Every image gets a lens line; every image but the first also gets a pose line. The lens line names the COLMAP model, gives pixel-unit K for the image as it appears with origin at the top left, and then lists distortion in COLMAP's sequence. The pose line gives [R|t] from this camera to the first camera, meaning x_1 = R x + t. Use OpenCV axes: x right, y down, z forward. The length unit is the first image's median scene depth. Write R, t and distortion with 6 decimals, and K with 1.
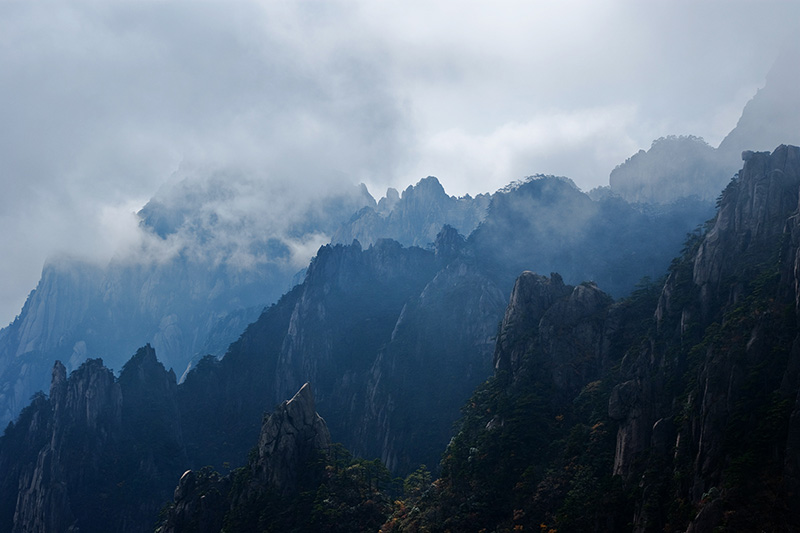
lens RADIAL K [[1283.2, 0, 400.0], [0, 1283.2, 266.5], [0, 0, 1]] dist [0.134114, 0.069325]
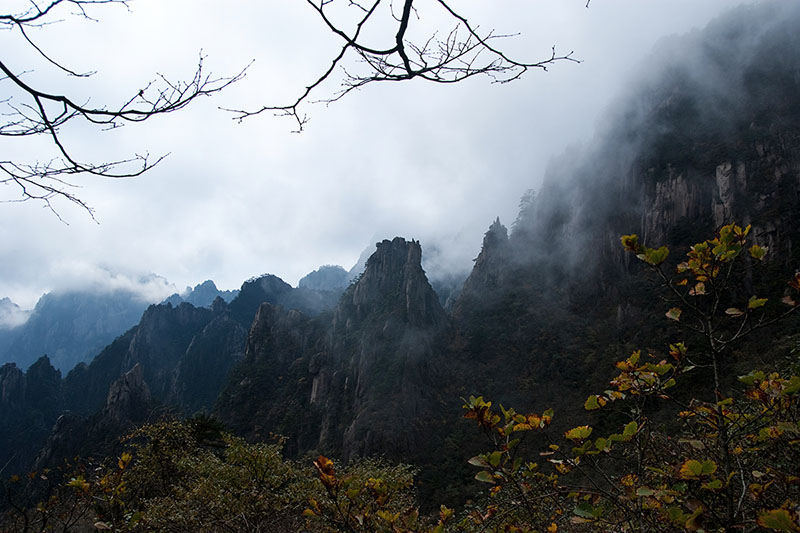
lens RADIAL K [[598.7, 0, 406.3], [0, 598.7, 268.7], [0, 0, 1]] dist [-0.118873, 0.118738]
pose [[0.939202, 0.054505, 0.339012, -0.006287], [-0.014994, 0.992889, -0.118094, 0.056609], [-0.343038, 0.105831, 0.933341, 0.105929]]
